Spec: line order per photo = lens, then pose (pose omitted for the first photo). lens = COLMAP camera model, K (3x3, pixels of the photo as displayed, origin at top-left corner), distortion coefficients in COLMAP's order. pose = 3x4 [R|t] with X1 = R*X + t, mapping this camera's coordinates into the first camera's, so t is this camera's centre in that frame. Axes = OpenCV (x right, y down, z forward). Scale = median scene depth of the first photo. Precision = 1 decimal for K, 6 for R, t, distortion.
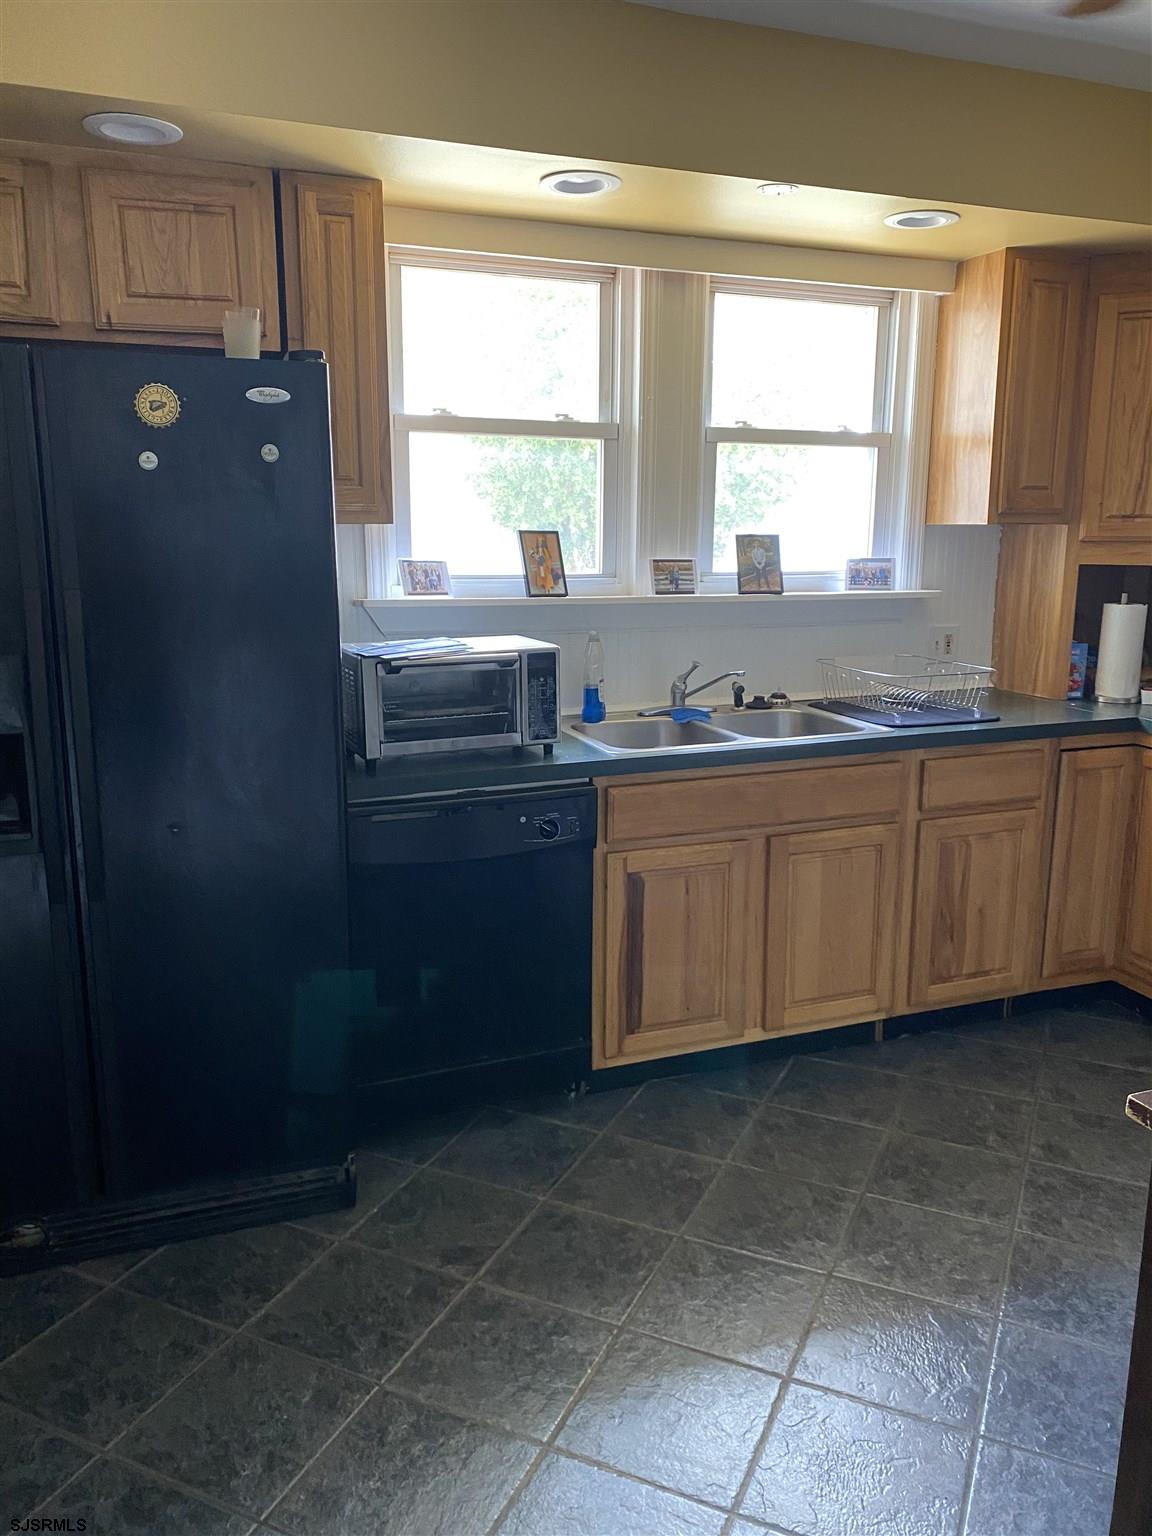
lens RADIAL K [[1212.2, 0, 585.1], [0, 1212.2, 763.3], [0, 0, 1]] dist [0.035132, -0.004228]
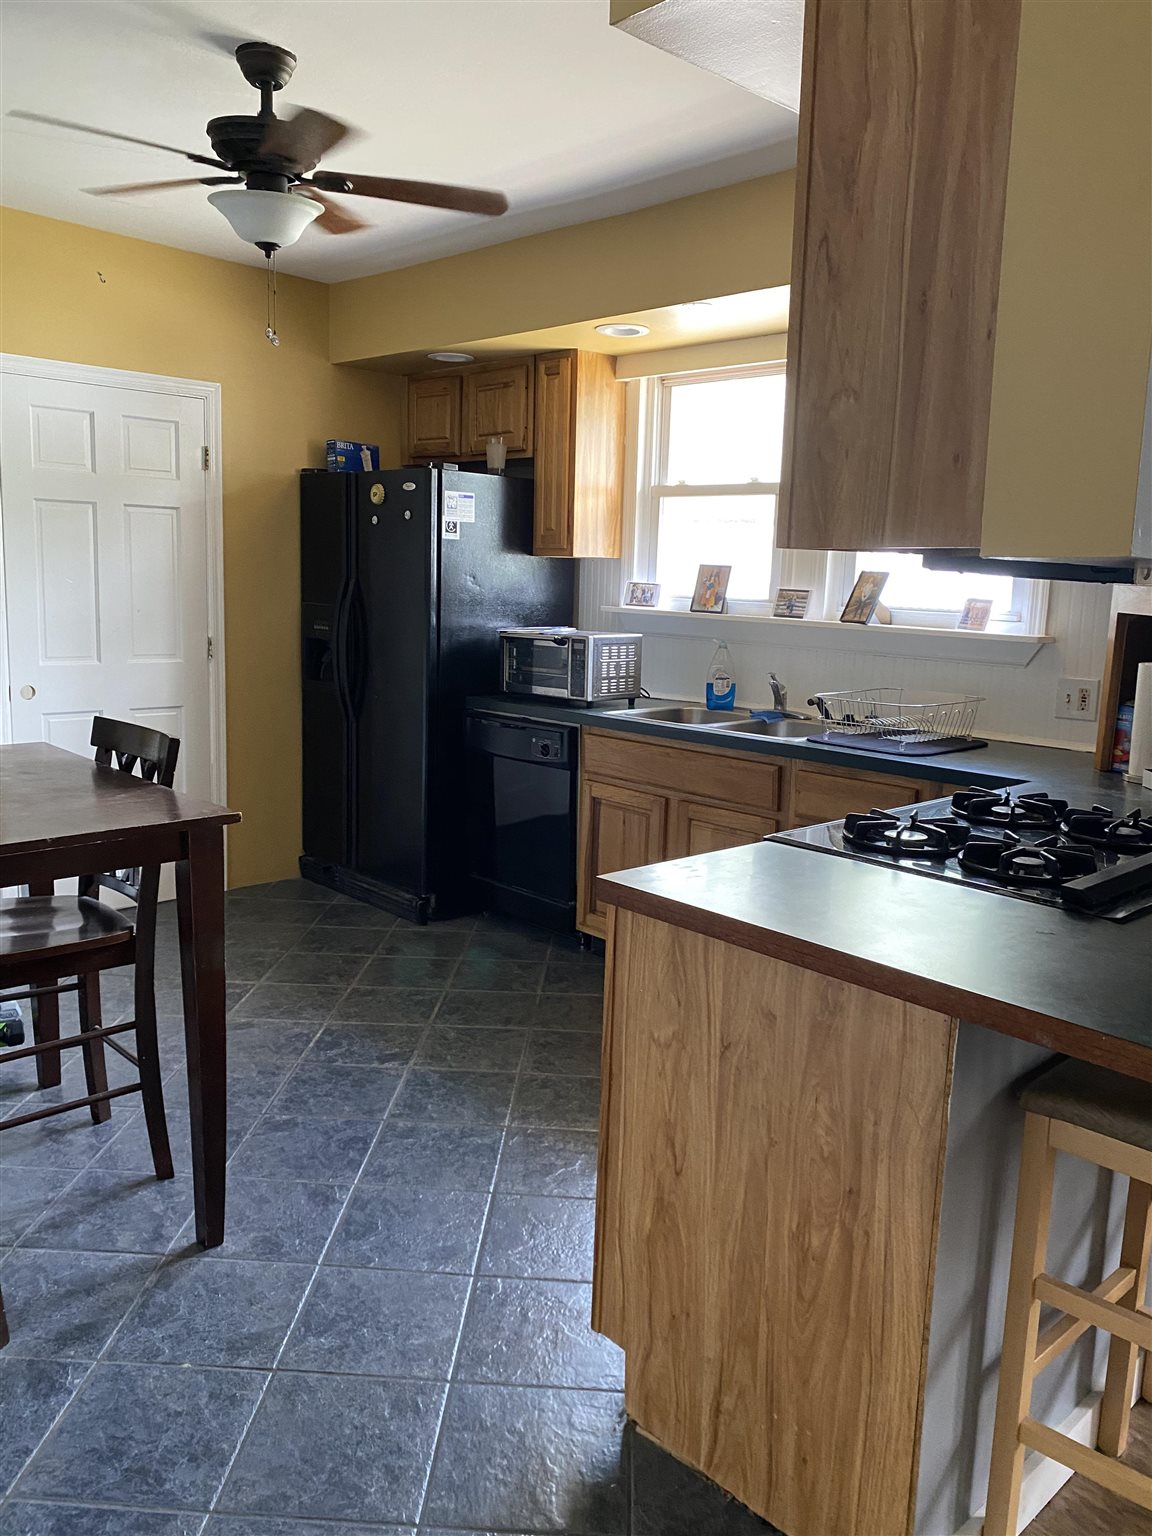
lens RADIAL K [[1212.2, 0, 588.6], [0, 1212.2, 774.1], [0, 0, 1]] dist [0.035132, -0.004228]
pose [[0.363606, 0.166681, -0.916520, 1.313670], [-0.210048, 0.973195, 0.093657, -0.067371], [0.907563, 0.158458, 0.388870, 0.420742]]
